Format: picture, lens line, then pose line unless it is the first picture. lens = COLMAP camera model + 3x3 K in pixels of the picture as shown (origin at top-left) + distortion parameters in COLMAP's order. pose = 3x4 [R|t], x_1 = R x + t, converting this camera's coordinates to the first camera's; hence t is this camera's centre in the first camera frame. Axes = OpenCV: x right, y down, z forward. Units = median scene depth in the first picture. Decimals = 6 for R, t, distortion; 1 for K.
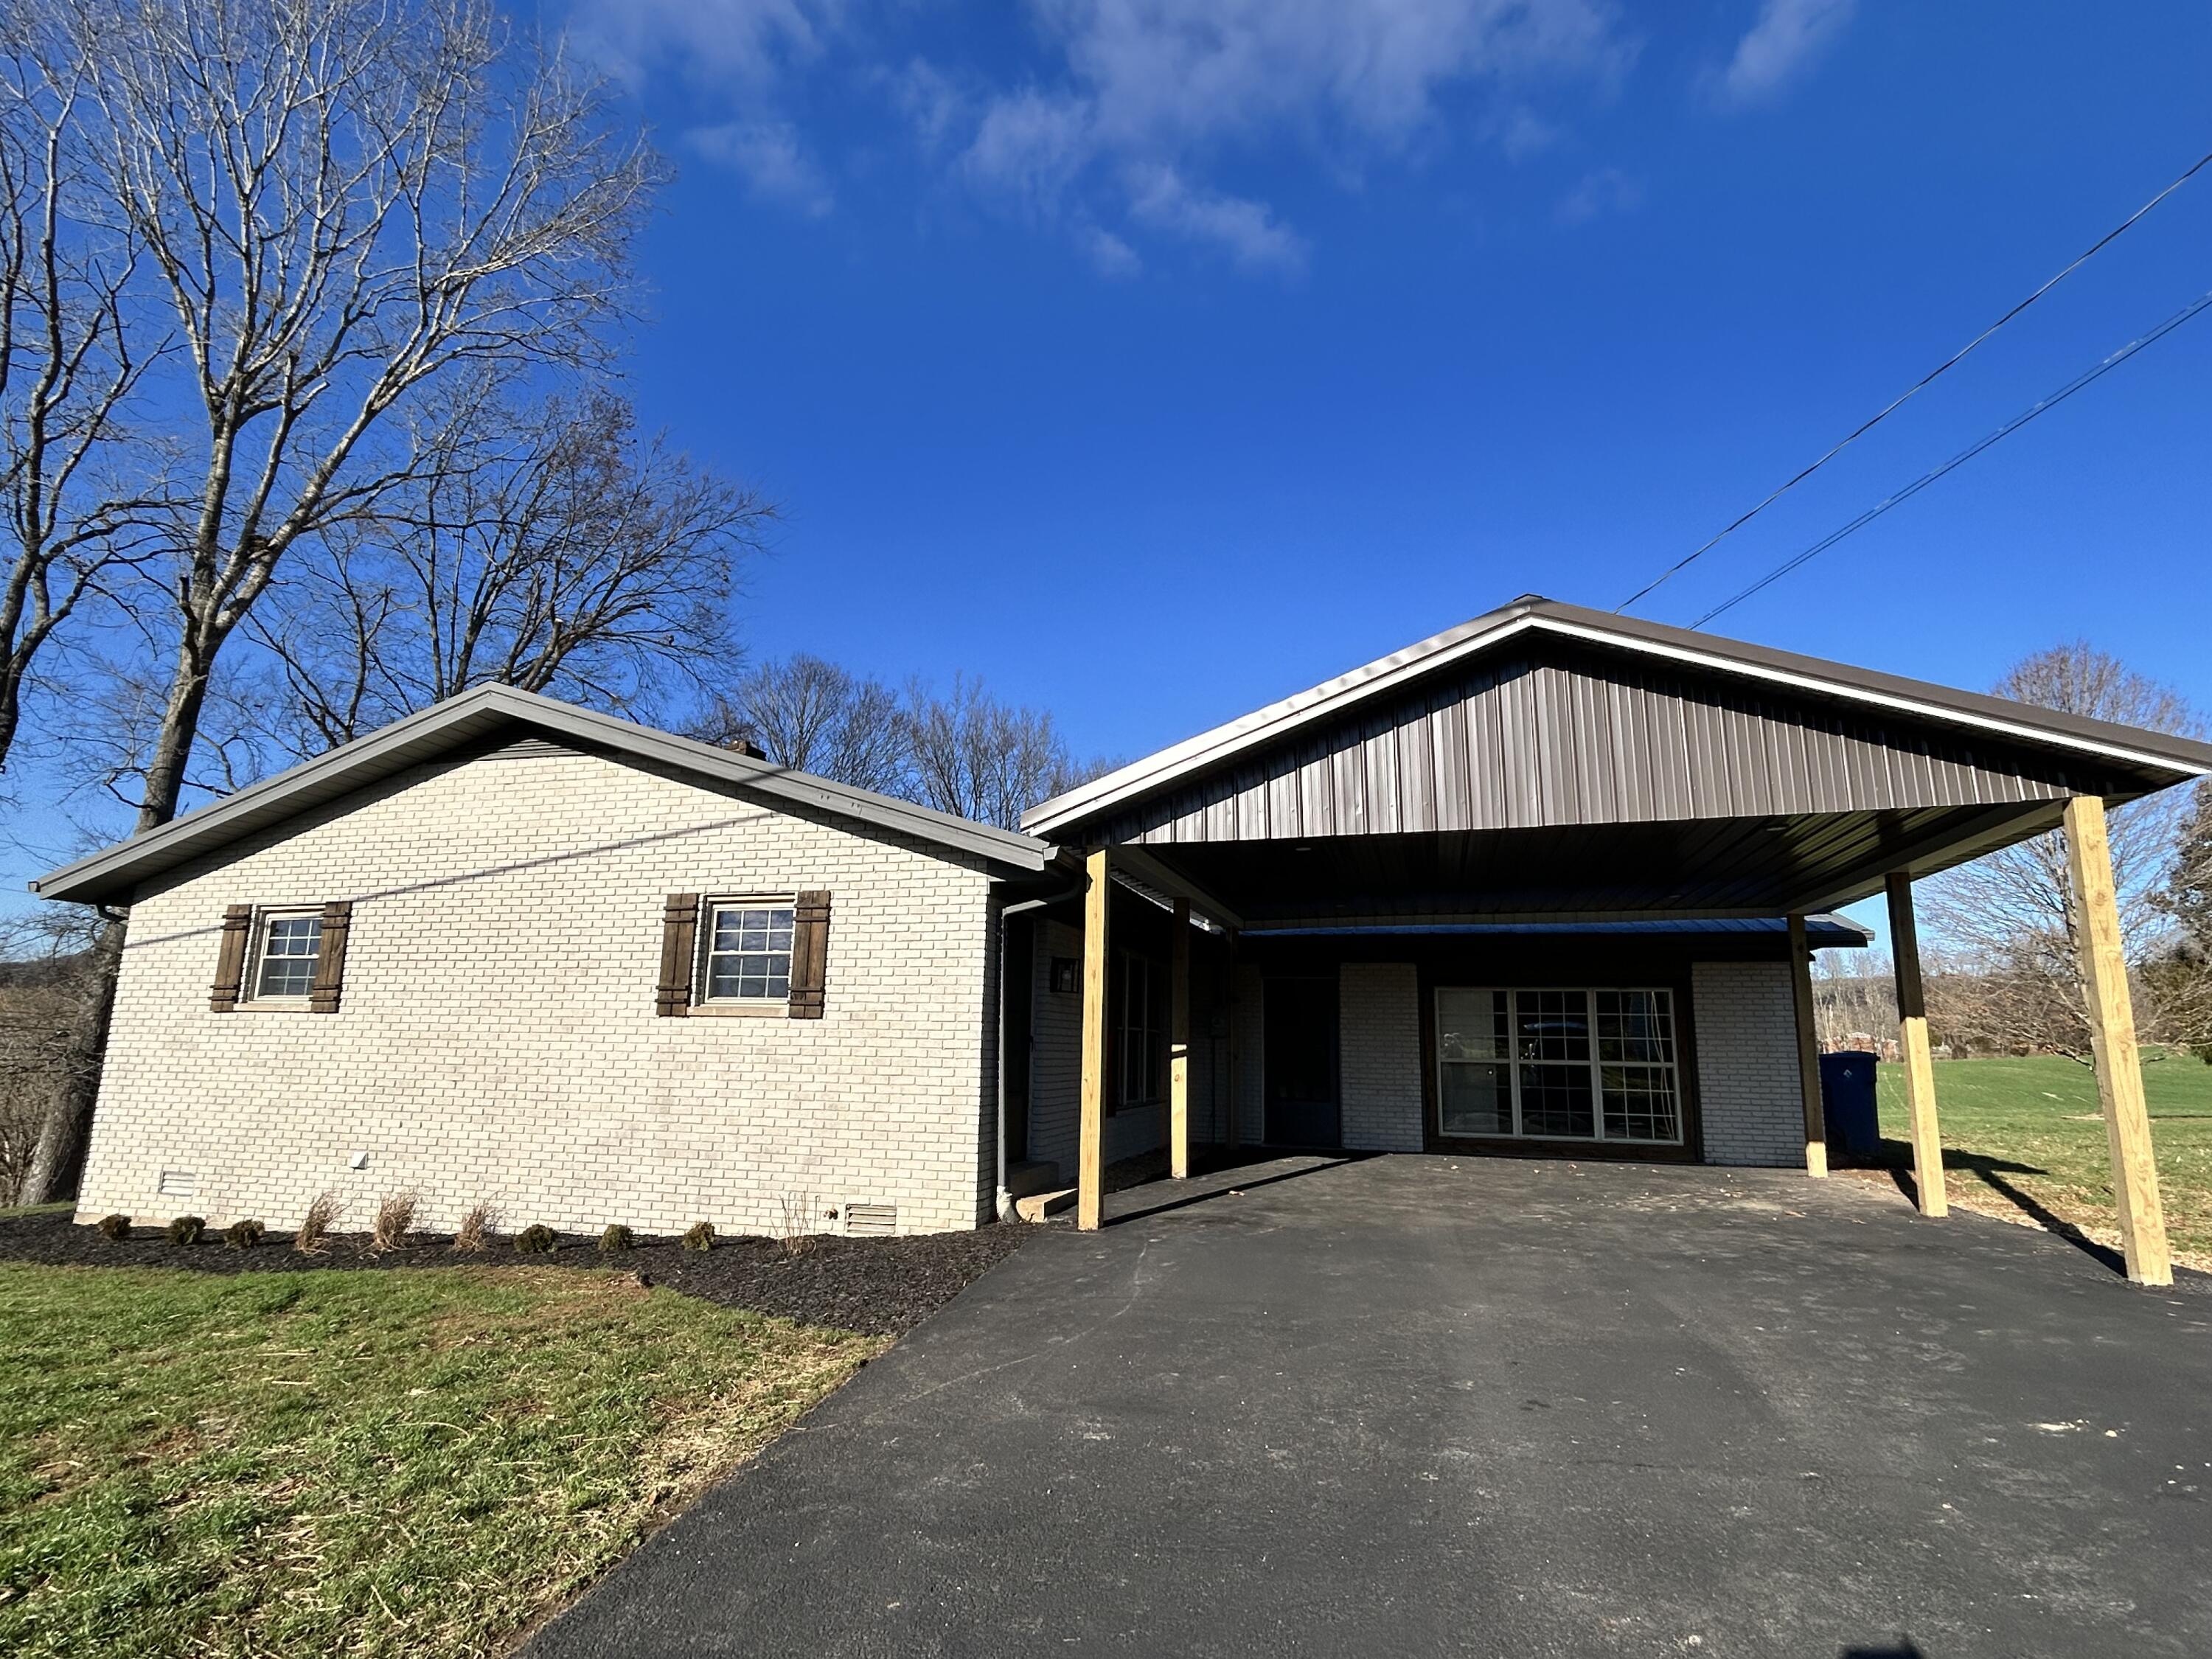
lens RADIAL K [[1144.9, 0, 1093.2], [0, 1144.9, 826.5], [0, 0, 1]] dist [-0.012750, 0.007859]
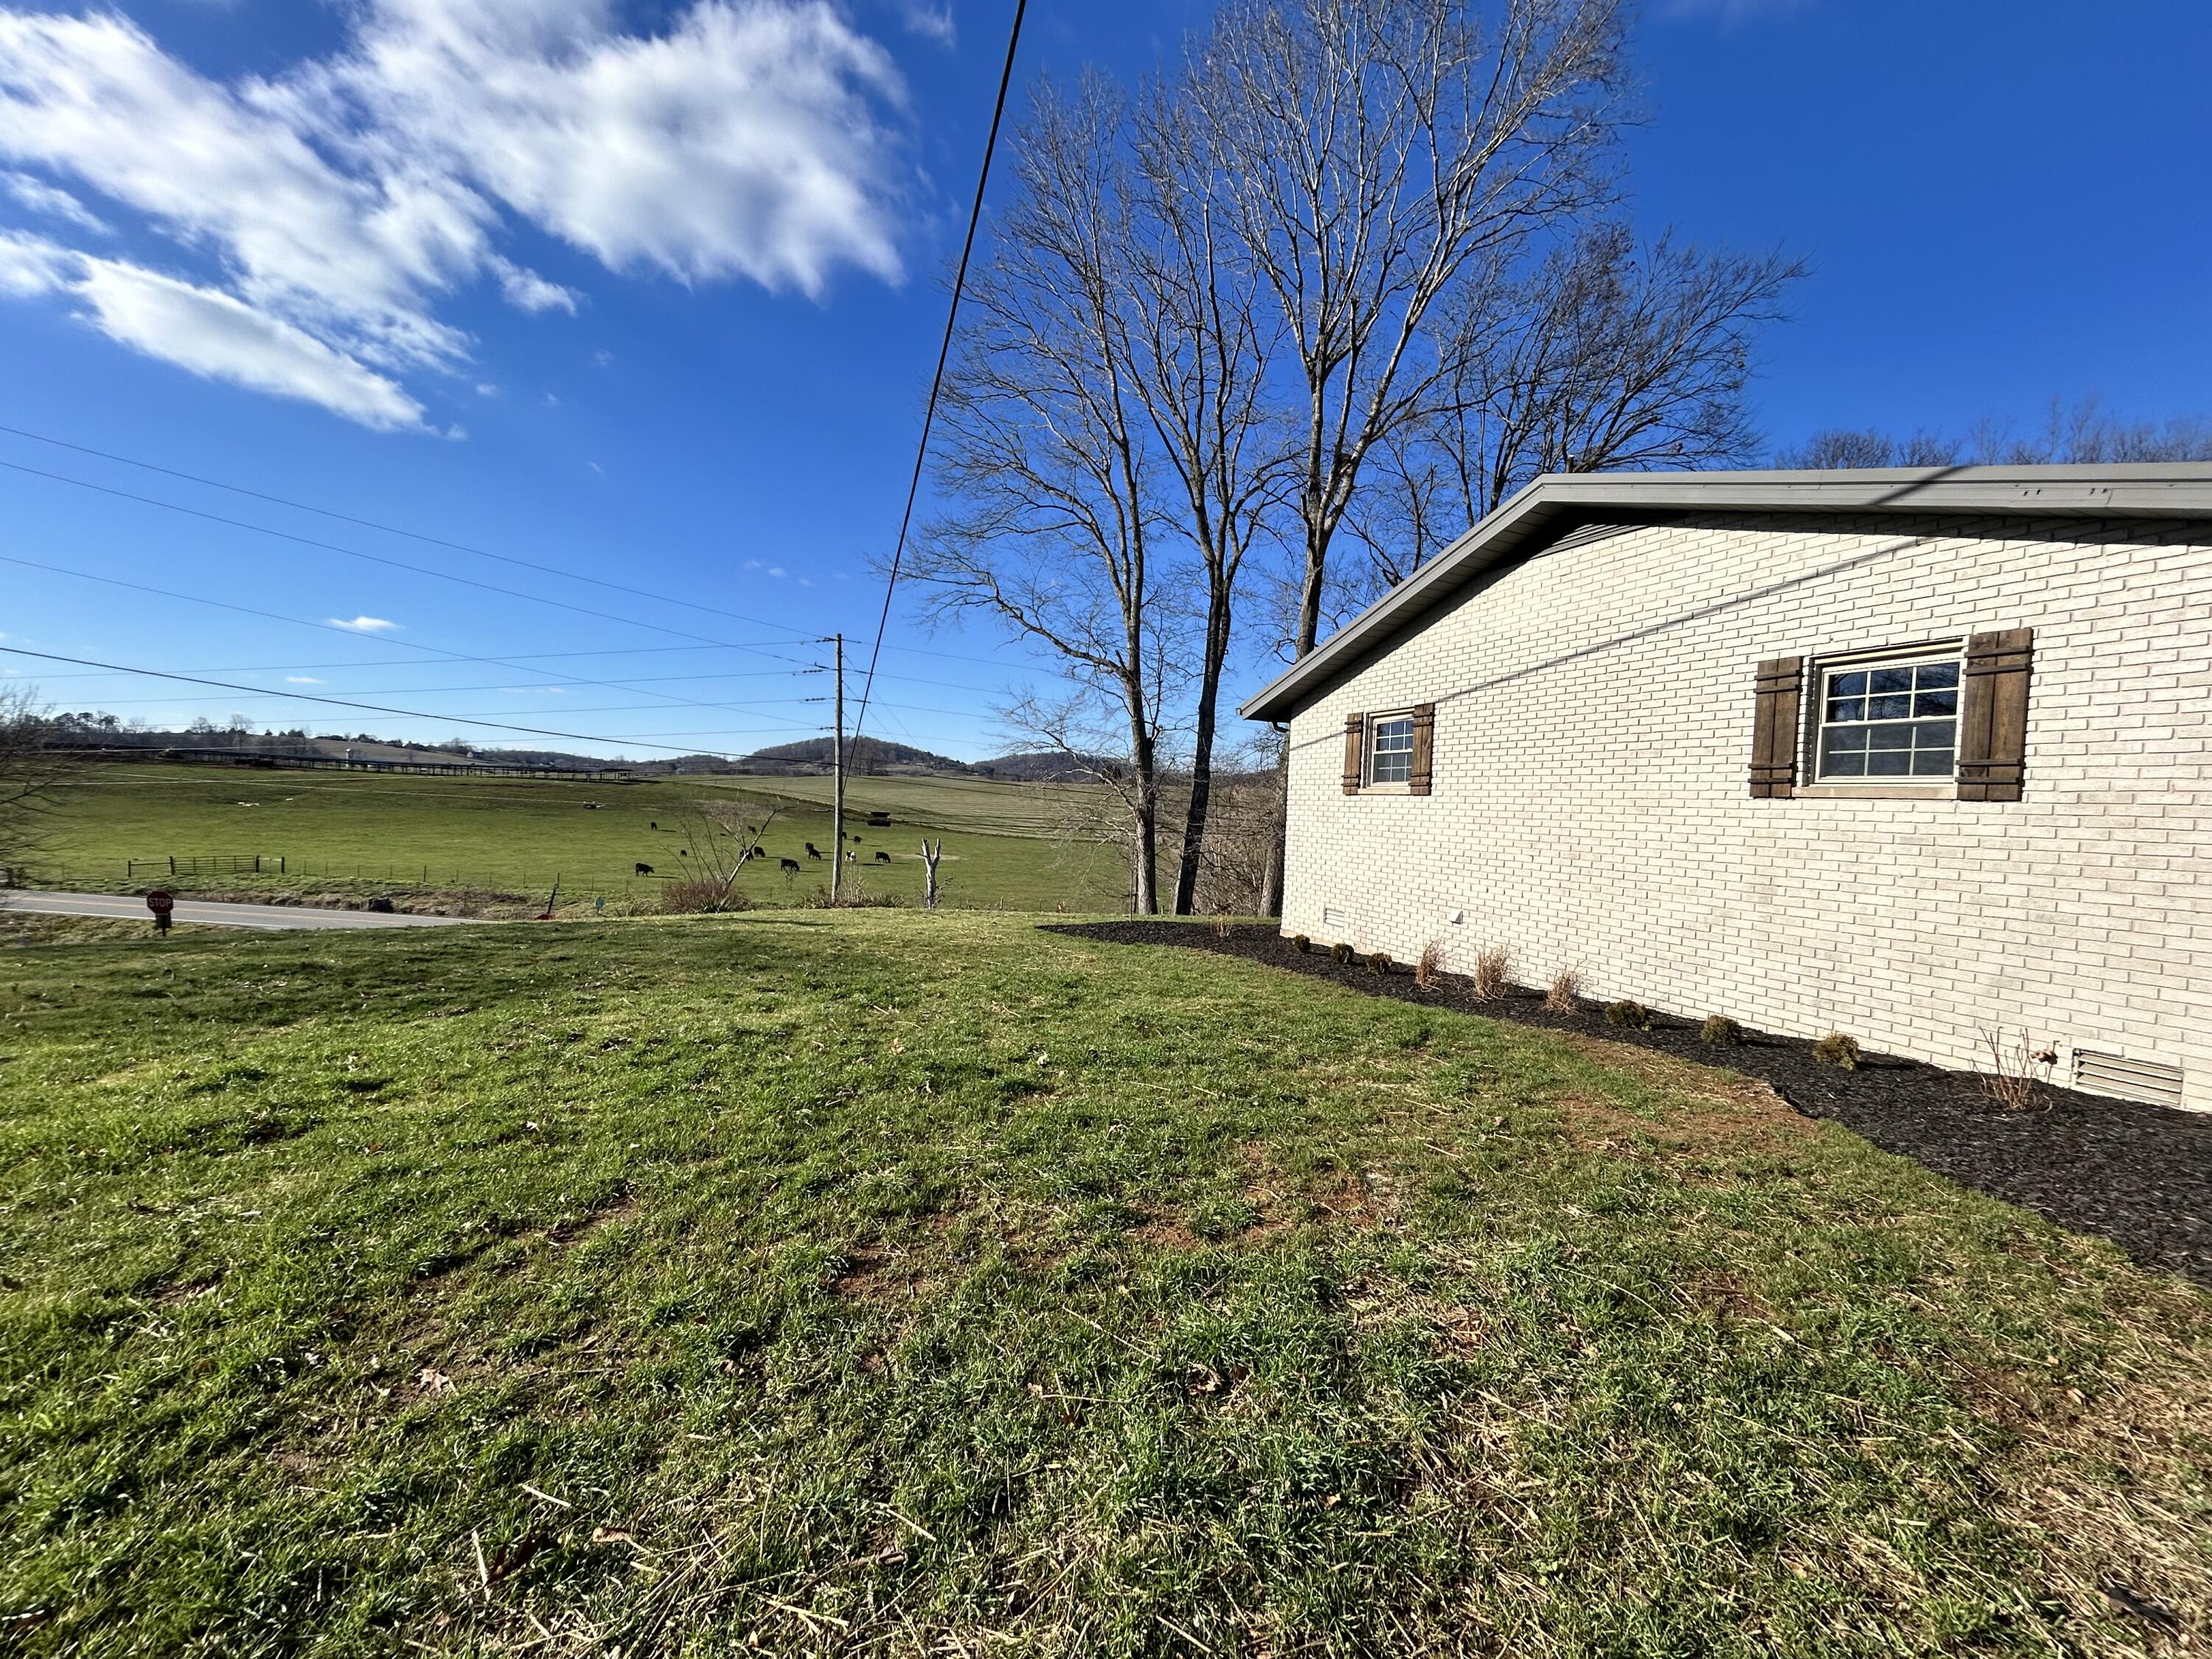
lens RADIAL K [[895.8, 0, 1106.0], [0, 895.8, 829.5], [0, 0, 1]] dist [0.000158, 0.000038]
pose [[0.611463, 0.031502, -0.790646, -0.121400], [0.119417, 0.984089, 0.131562, 0.033290], [0.782210, -0.174862, 0.597972, 0.156546]]
